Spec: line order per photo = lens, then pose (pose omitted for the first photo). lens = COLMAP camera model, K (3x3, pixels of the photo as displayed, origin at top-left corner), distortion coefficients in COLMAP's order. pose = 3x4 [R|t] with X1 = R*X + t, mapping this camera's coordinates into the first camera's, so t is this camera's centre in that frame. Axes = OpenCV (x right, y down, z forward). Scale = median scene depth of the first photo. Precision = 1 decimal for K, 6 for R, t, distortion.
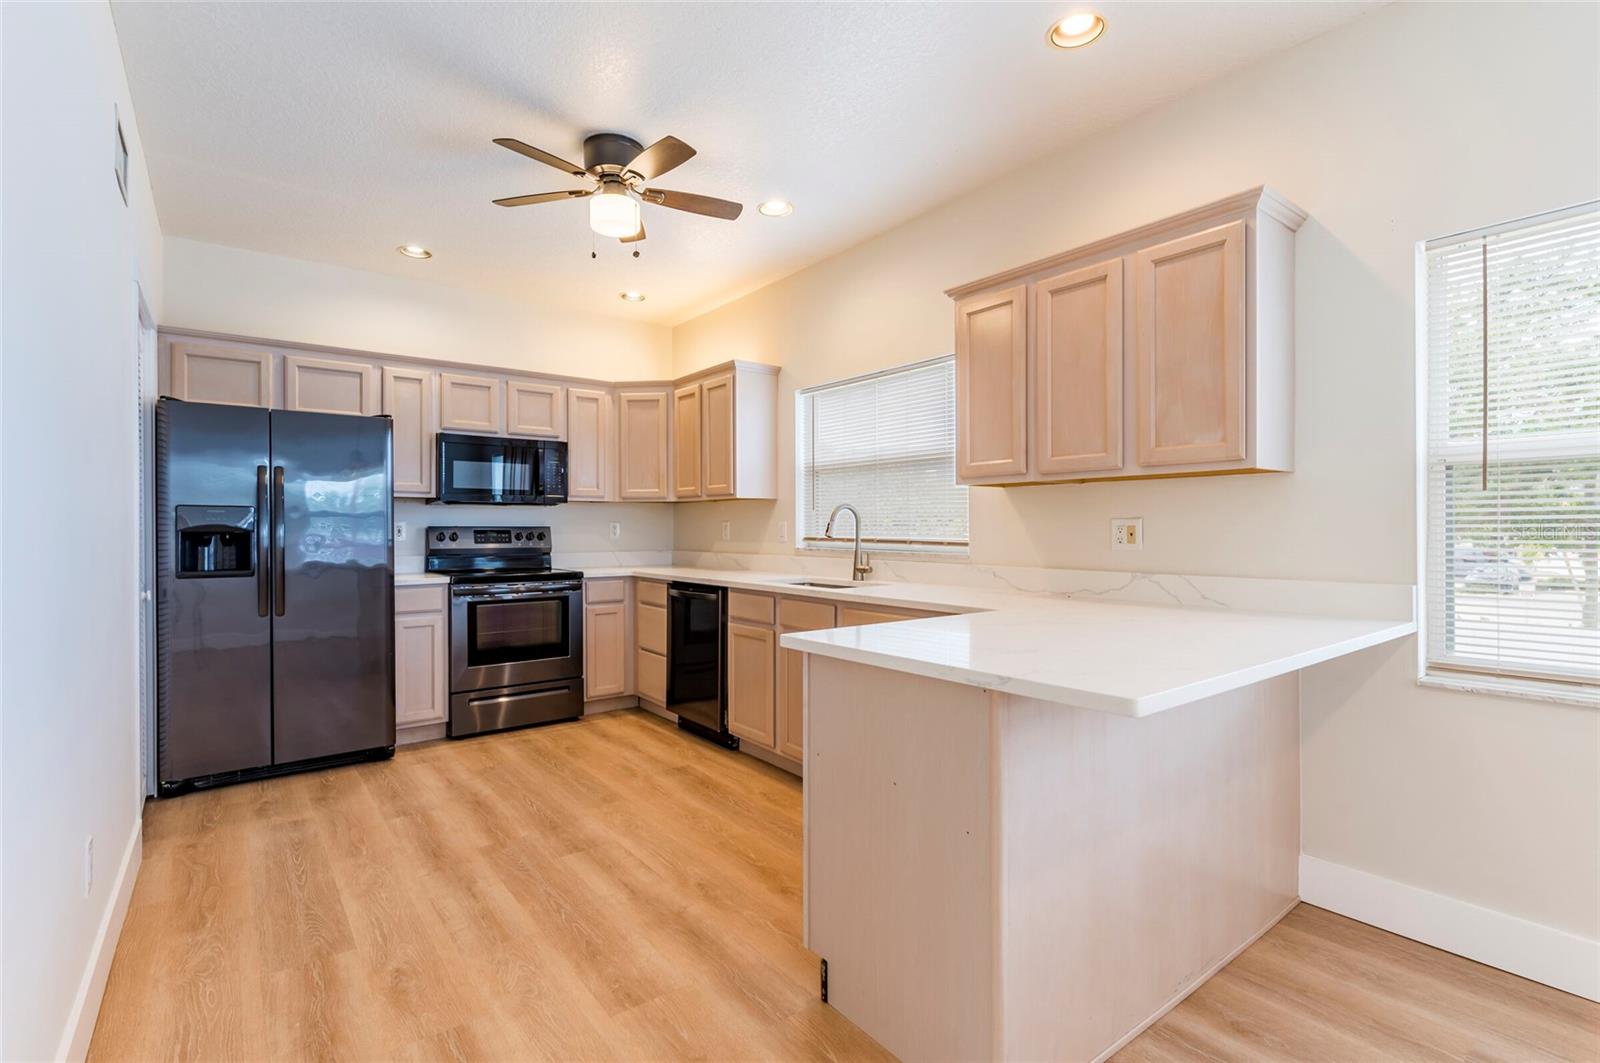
lens RADIAL K [[745.7, 0, 798.5], [0, 745.7, 528.8], [0, 0, 1]] dist [-0.000044, -0.000596]
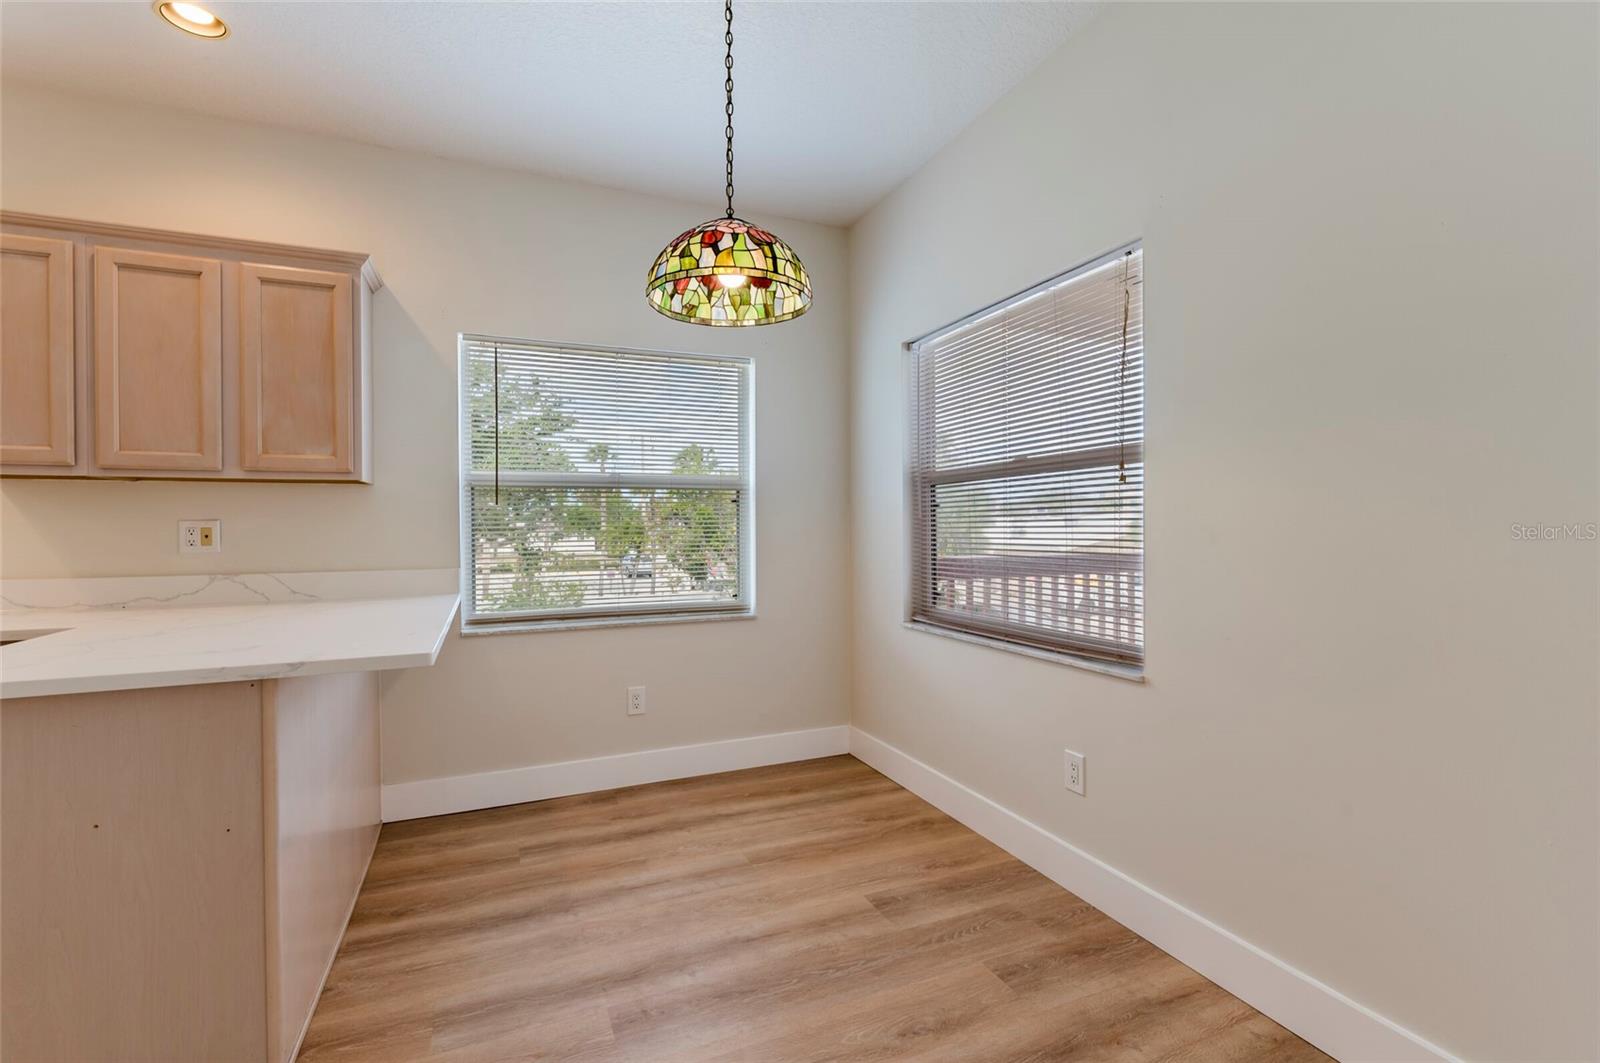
lens RADIAL K [[719.4, 0, 799.1], [0, 719.4, 525.8], [0, 0, 1]] dist [-0.000473, -0.000554]
pose [[0.258200, 0.000592, 0.966091, -0.250210], [0.005556, 0.999982, -0.002097, -0.000113], [-0.966075, 0.005909, 0.258192, -0.001534]]
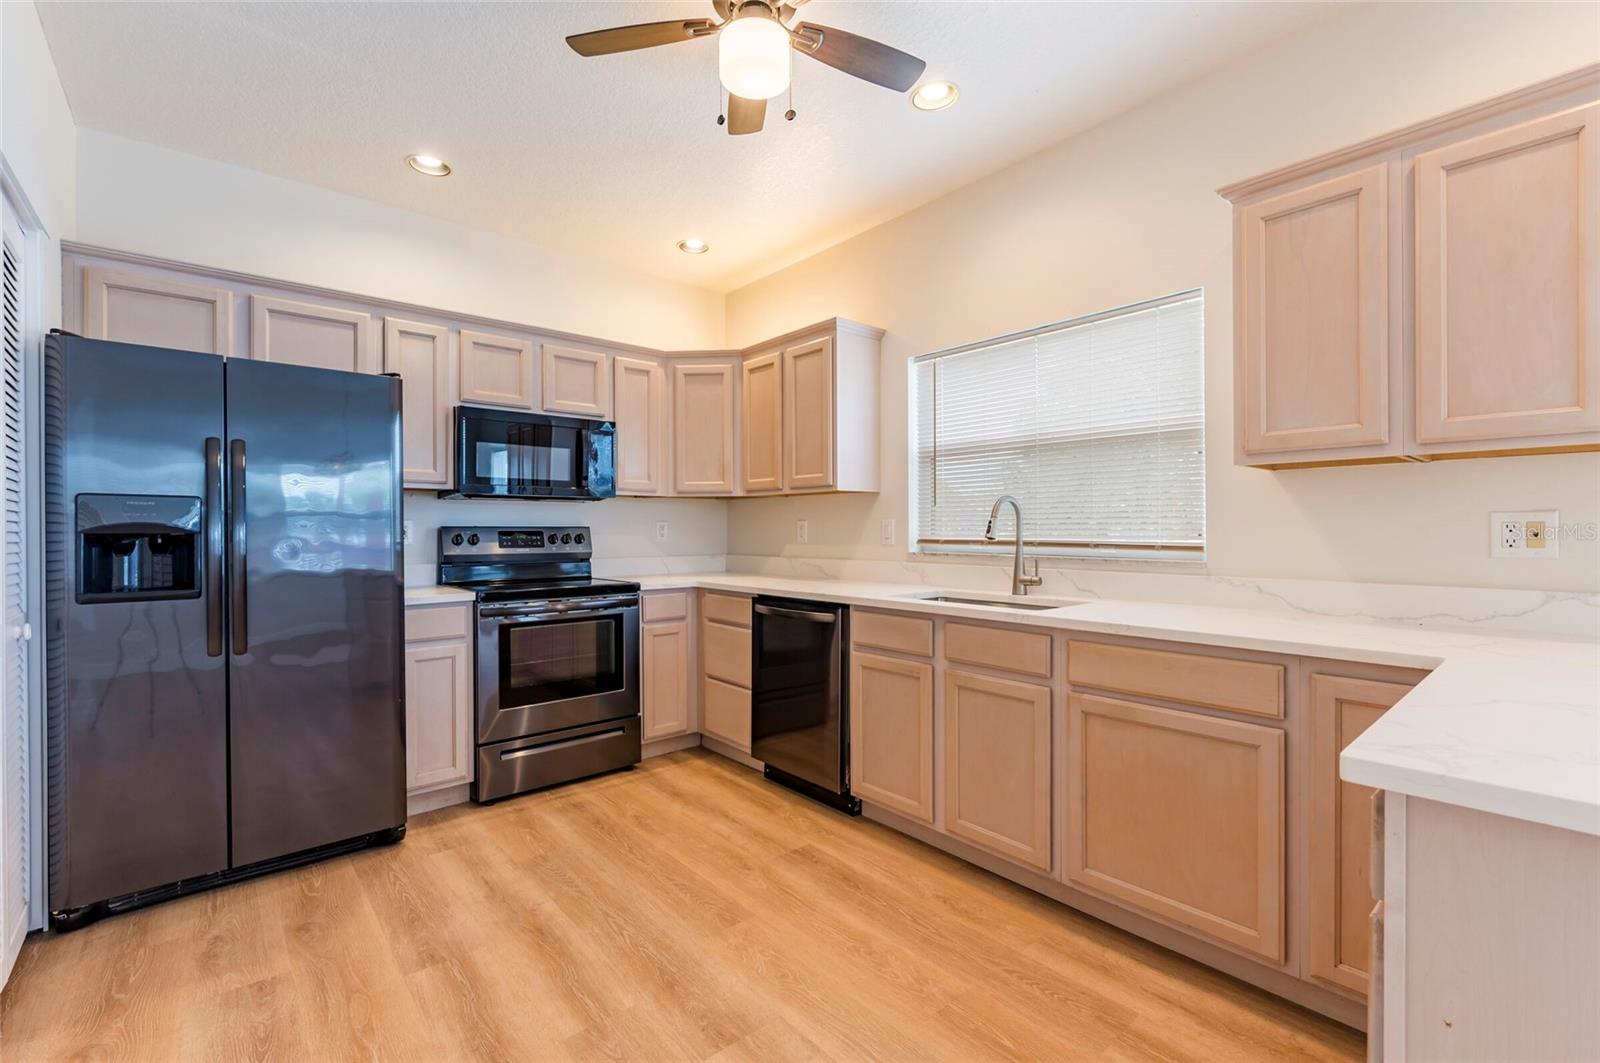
lens RADIAL K [[695.1, 0, 797.5], [0, 695.1, 529.8], [0, 0, 1]] dist [-0.002800, -0.000043]
pose [[0.998678, -0.001407, 0.051389, -0.240499], [0.001460, 0.999998, -0.000985, 0.002620], [-0.051387, 0.001059, 0.998678, 0.375584]]
